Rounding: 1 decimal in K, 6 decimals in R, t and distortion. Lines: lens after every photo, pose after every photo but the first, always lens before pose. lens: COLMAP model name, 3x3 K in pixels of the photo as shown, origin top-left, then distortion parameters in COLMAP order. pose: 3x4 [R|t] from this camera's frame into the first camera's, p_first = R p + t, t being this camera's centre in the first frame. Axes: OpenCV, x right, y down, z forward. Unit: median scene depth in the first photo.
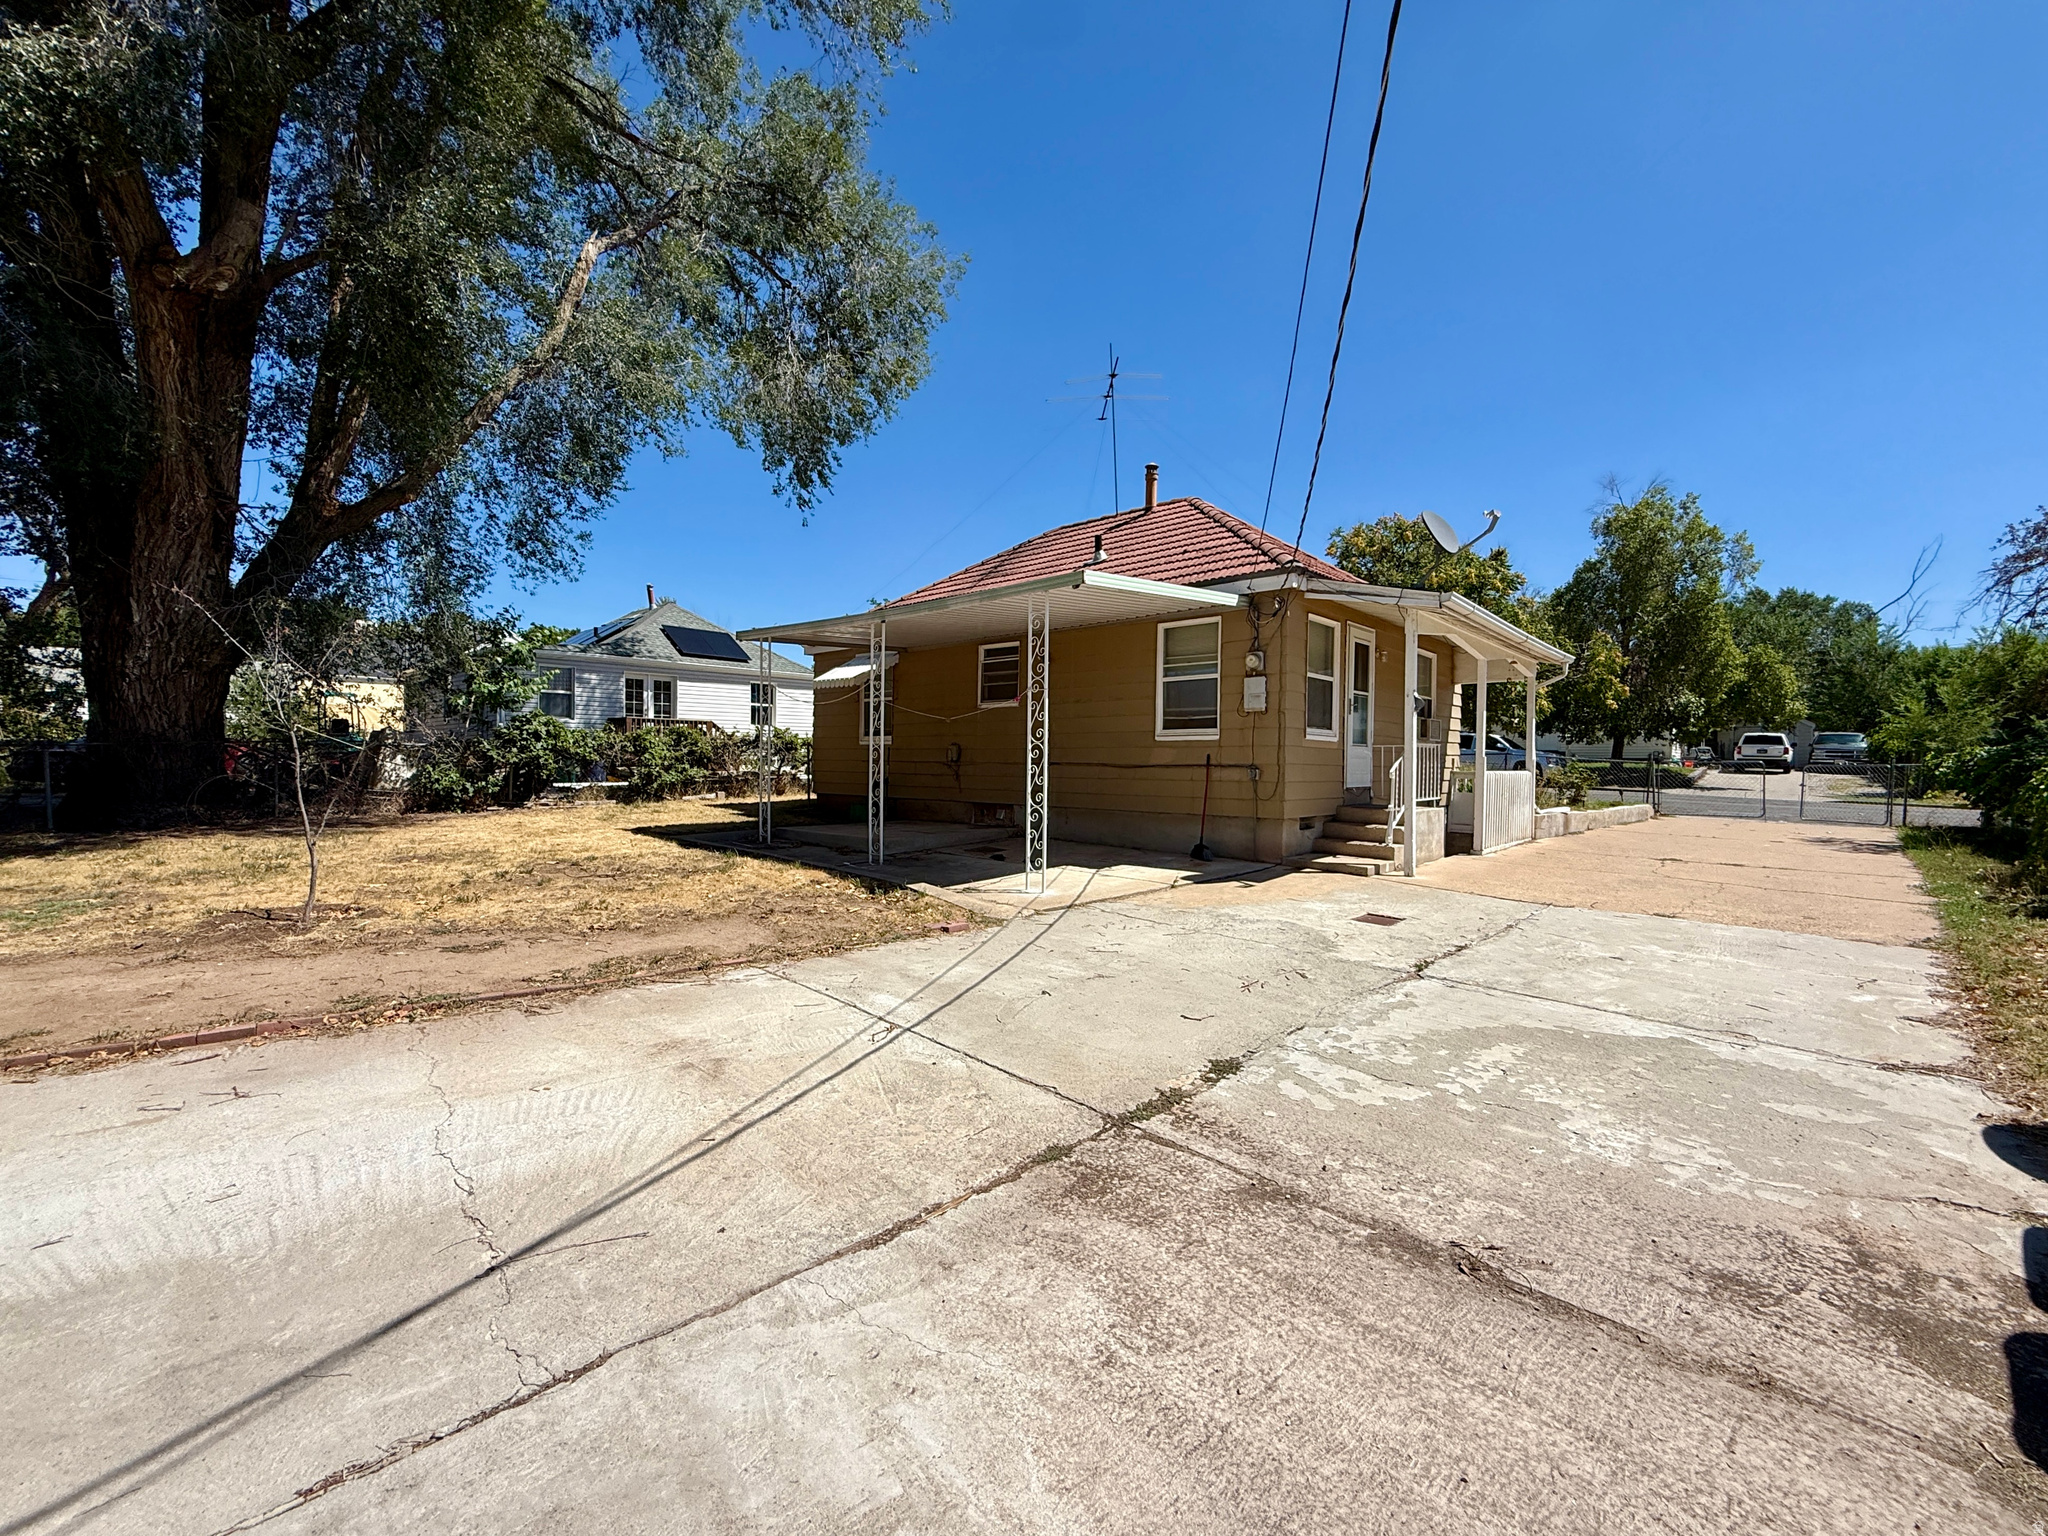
lens RADIAL K [[815.4, 0, 1033.1], [0, 815.4, 768.1], [0, 0, 1]] dist [-0.000317, 0.000311]
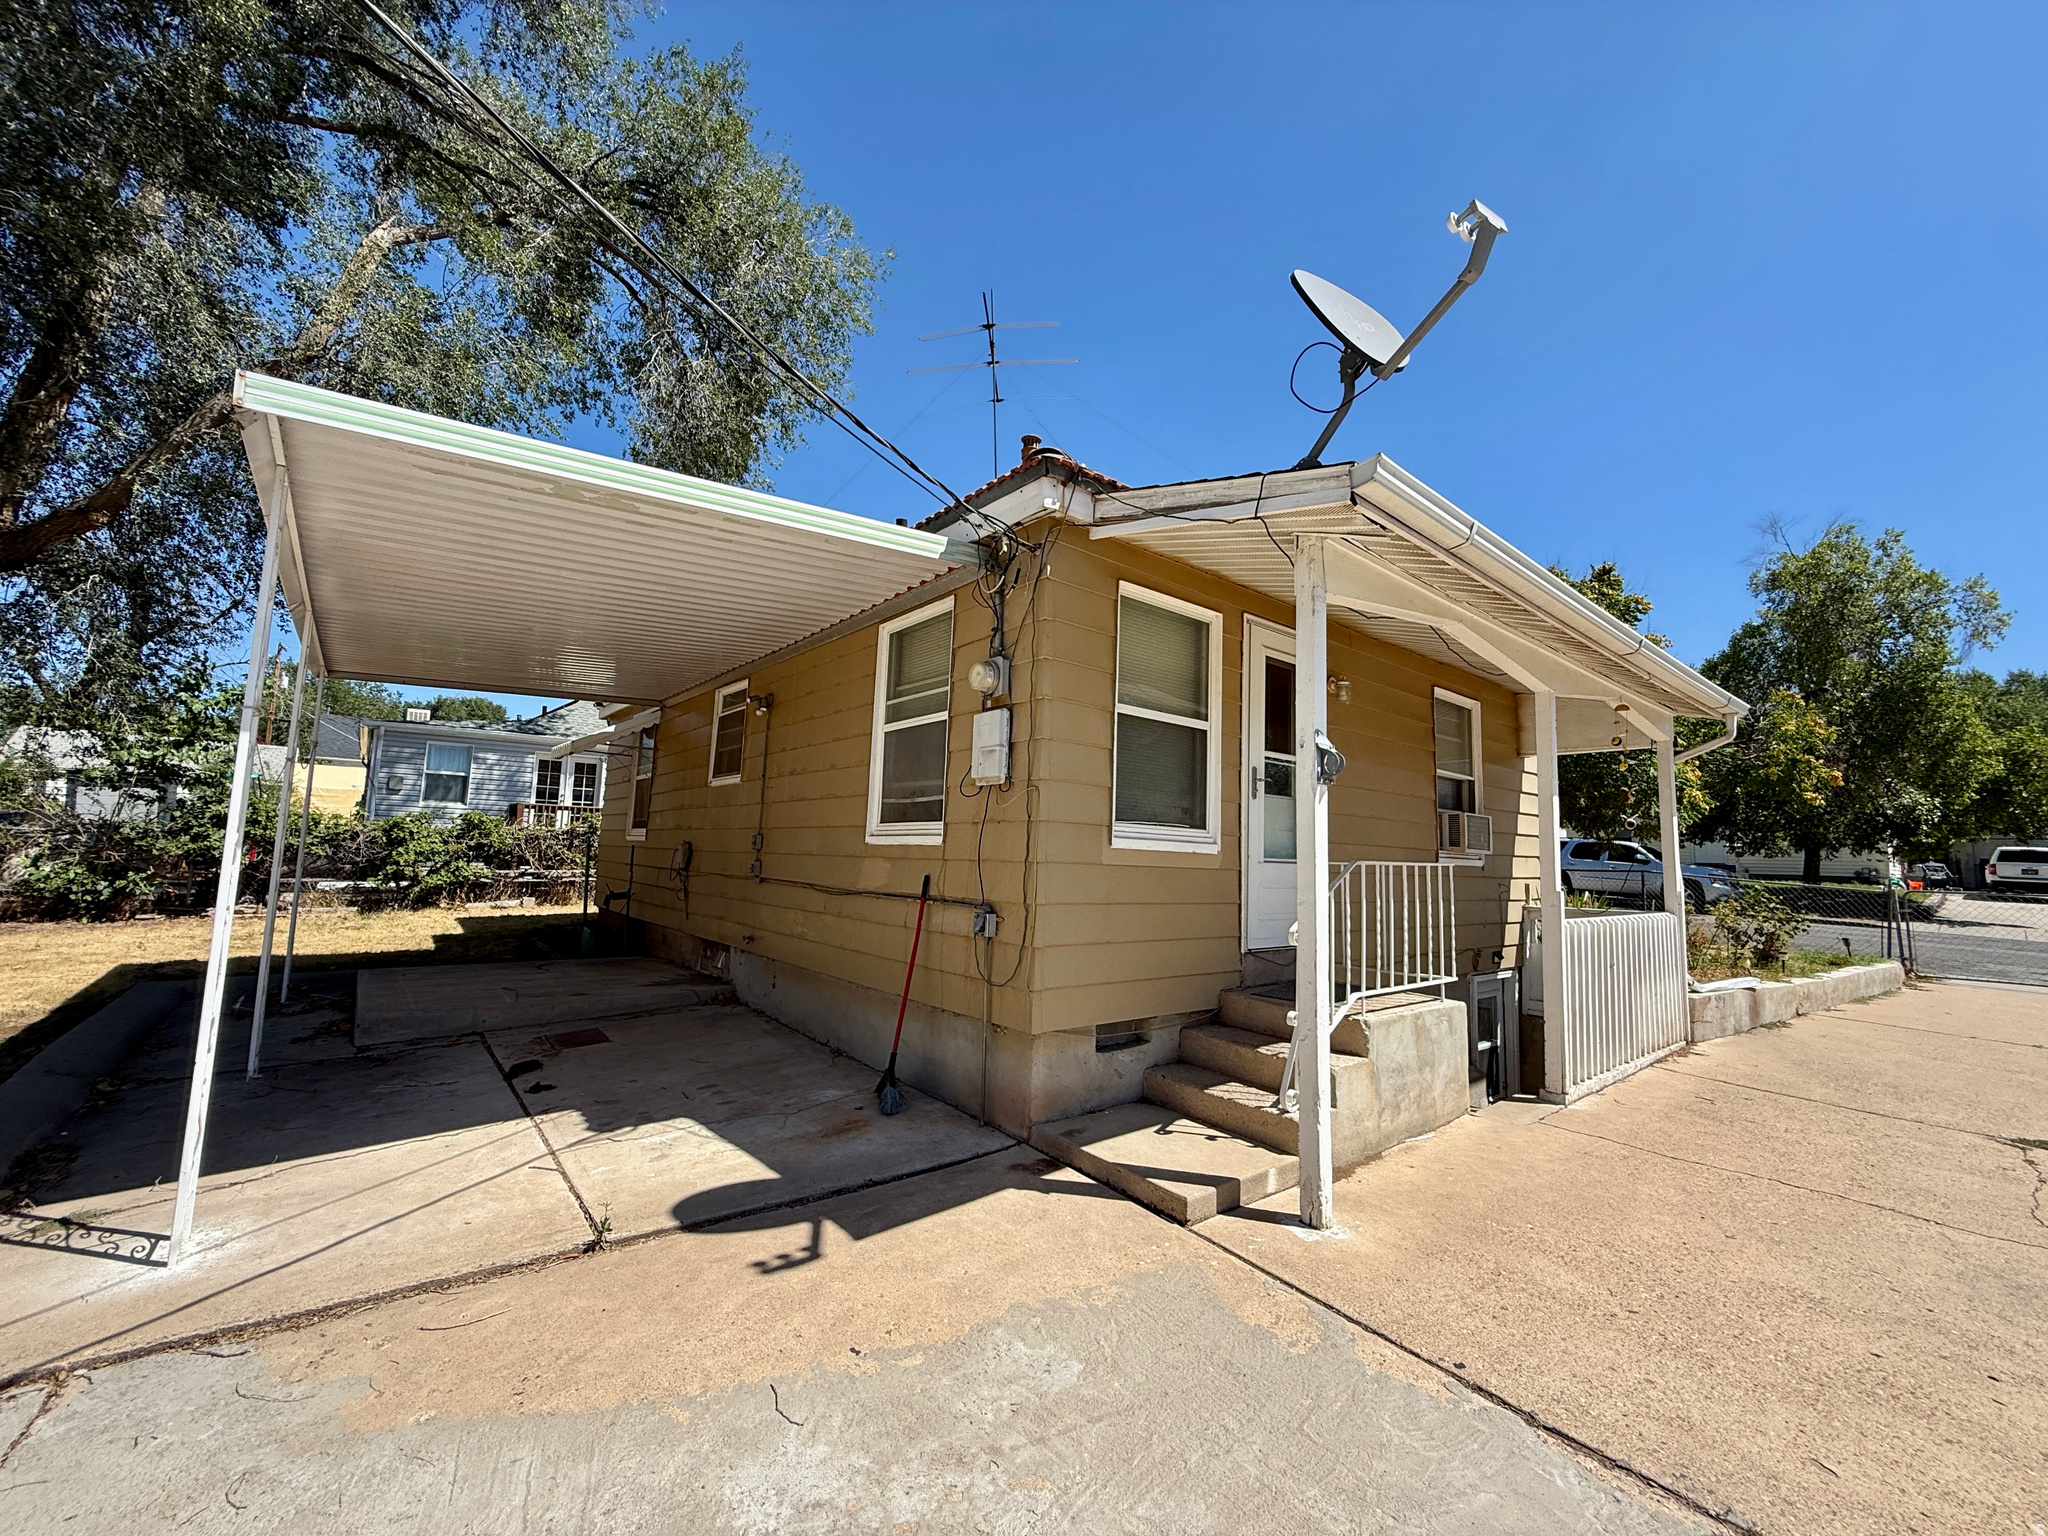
lens RADIAL K [[815.4, 0, 1015.9], [0, 815.4, 769.3], [0, 0, 1]] dist [-0.000317, 0.000311]
pose [[0.990019, 0.006569, -0.140781, 0.198699], [-0.023056, 0.993005, -0.115802, -0.014489], [0.139036, 0.117892, 0.983245, 0.310799]]
